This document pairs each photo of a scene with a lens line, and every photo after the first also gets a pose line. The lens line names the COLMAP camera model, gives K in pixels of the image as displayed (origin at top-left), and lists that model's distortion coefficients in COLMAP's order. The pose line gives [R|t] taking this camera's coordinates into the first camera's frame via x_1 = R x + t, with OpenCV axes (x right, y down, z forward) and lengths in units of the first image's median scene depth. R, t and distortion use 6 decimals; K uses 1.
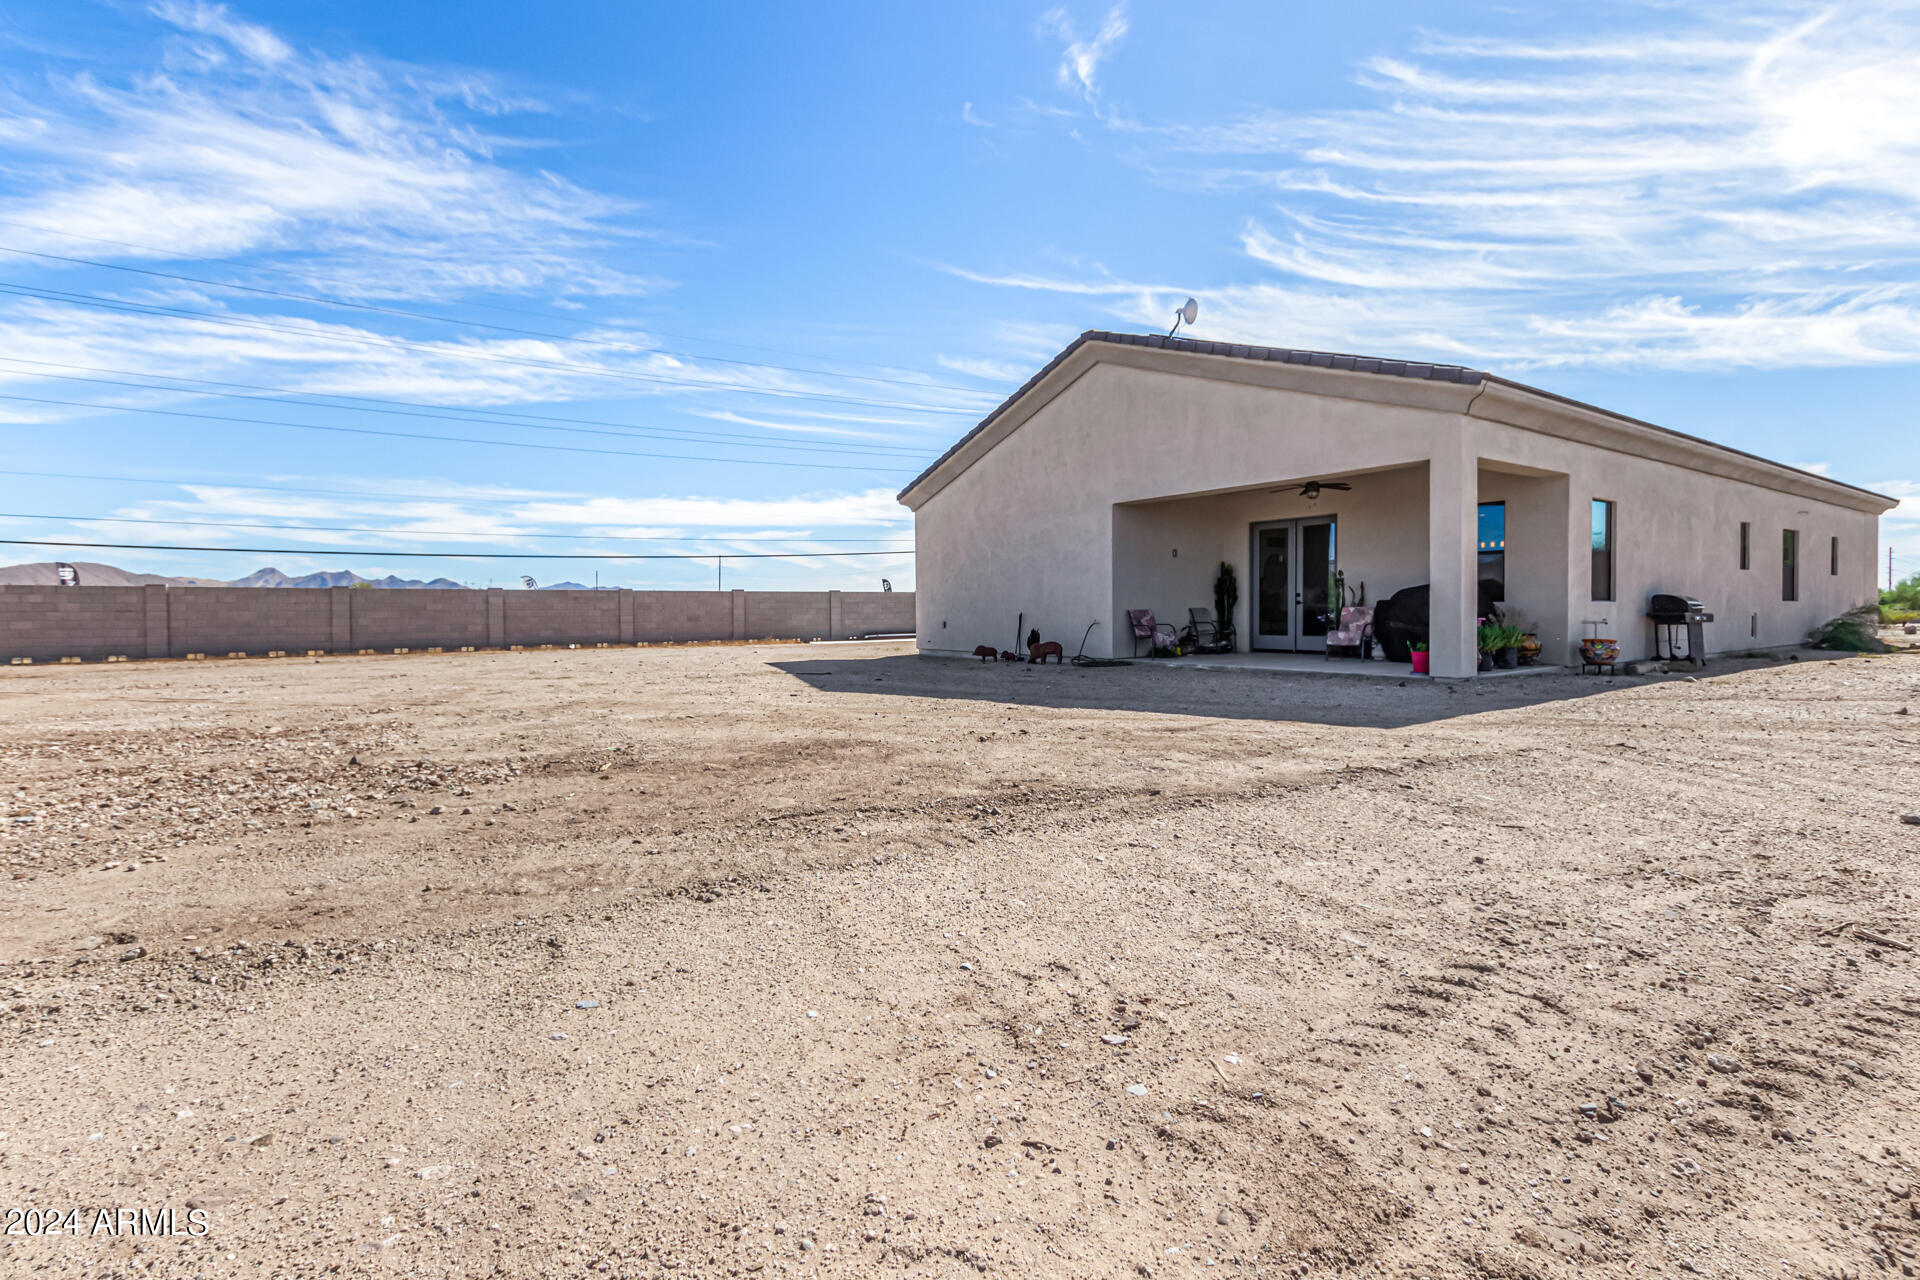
lens RADIAL K [[879.0, 0, 967.8], [0, 879.0, 627.8], [0, 0, 1]] dist [0.005442, -0.001842]
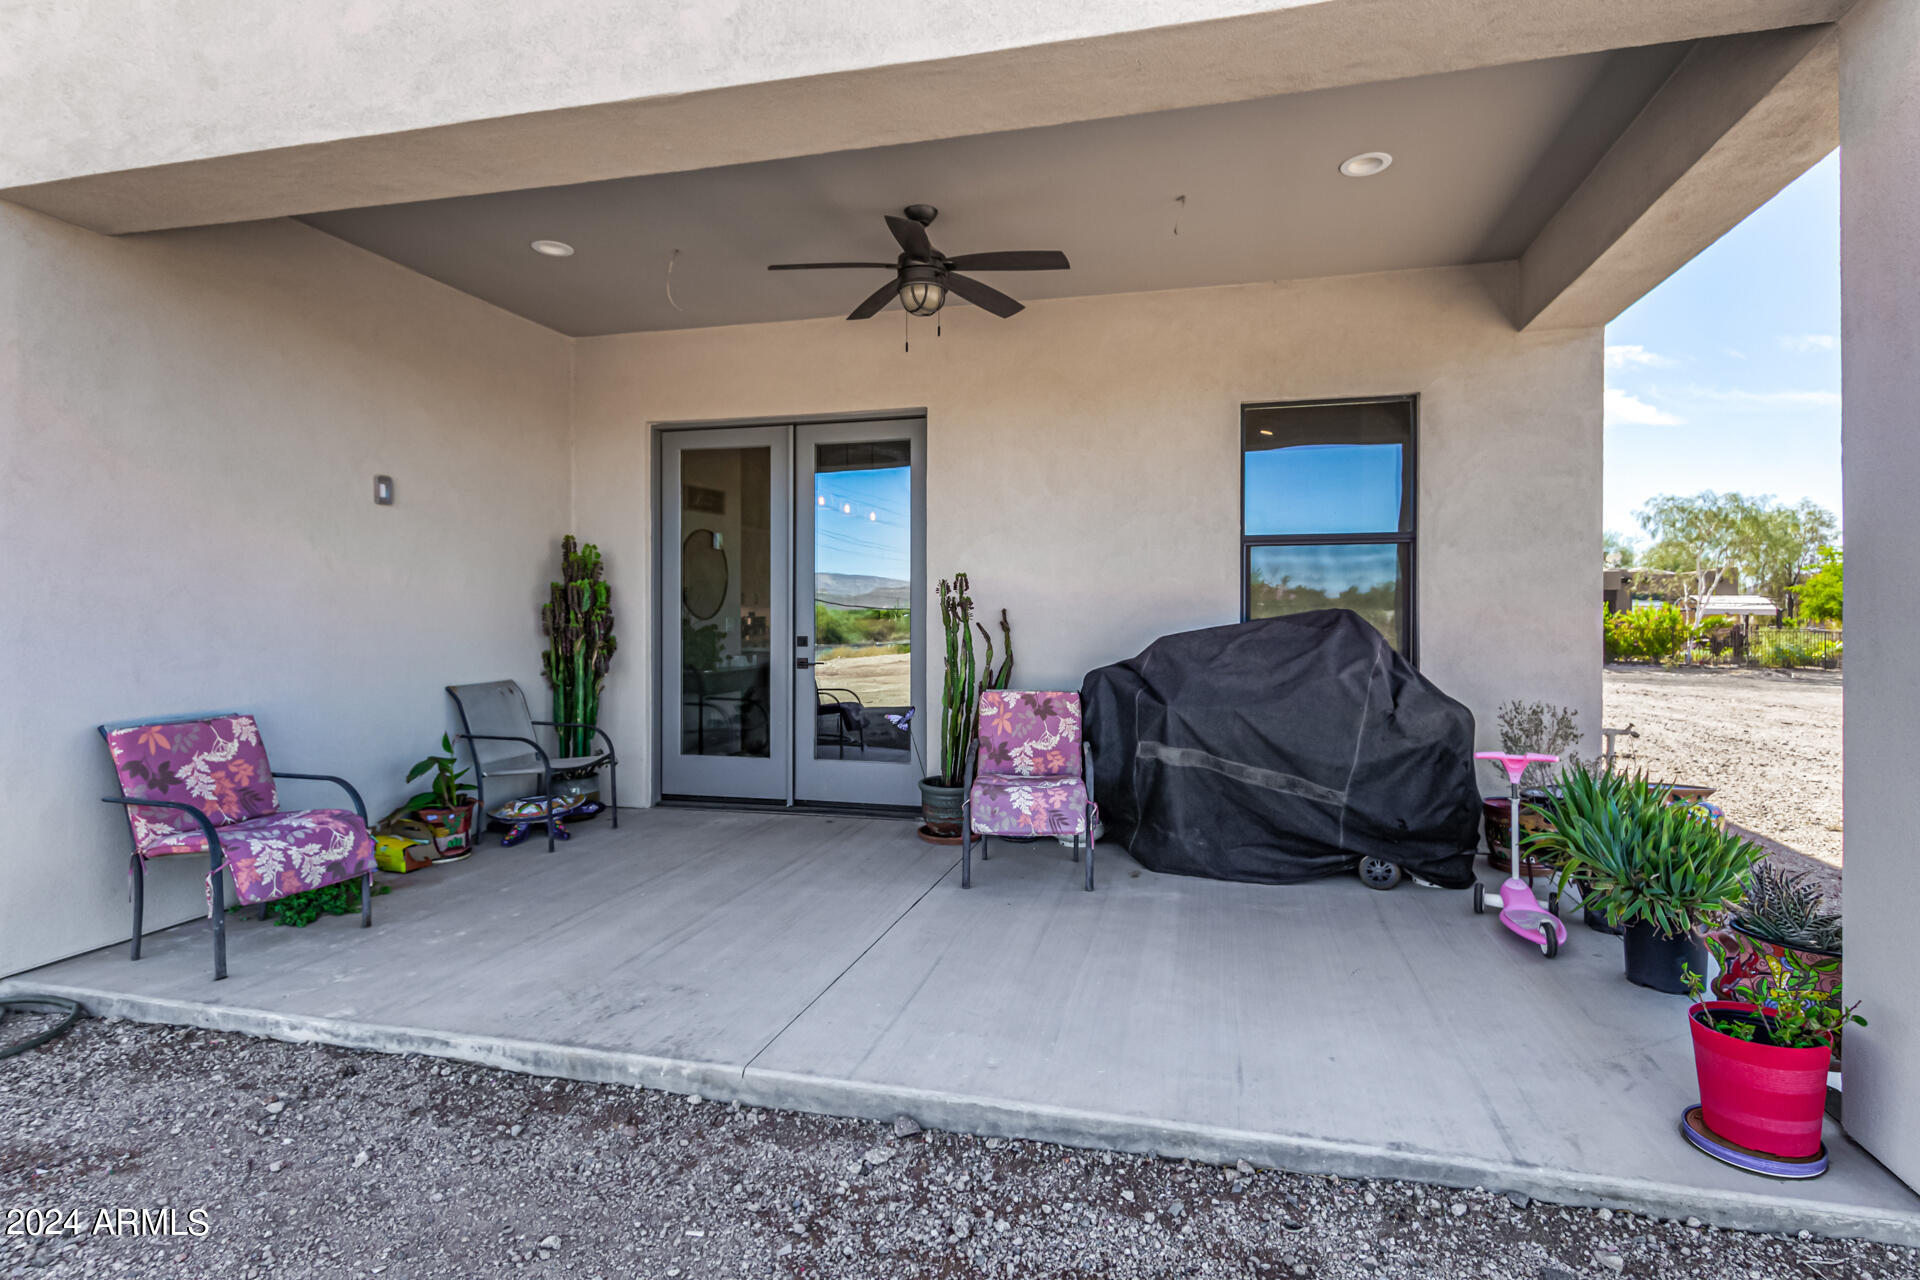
lens RADIAL K [[879.0, 0, 969.2], [0, 879.0, 621.5], [0, 0, 1]] dist [0.005442, -0.001842]
pose [[0.744916, 0.001258, 0.667157, 0.189175], [0.010064, 0.999863, -0.013122, -0.038931], [-0.667083, 0.016489, 0.744801, 0.679636]]
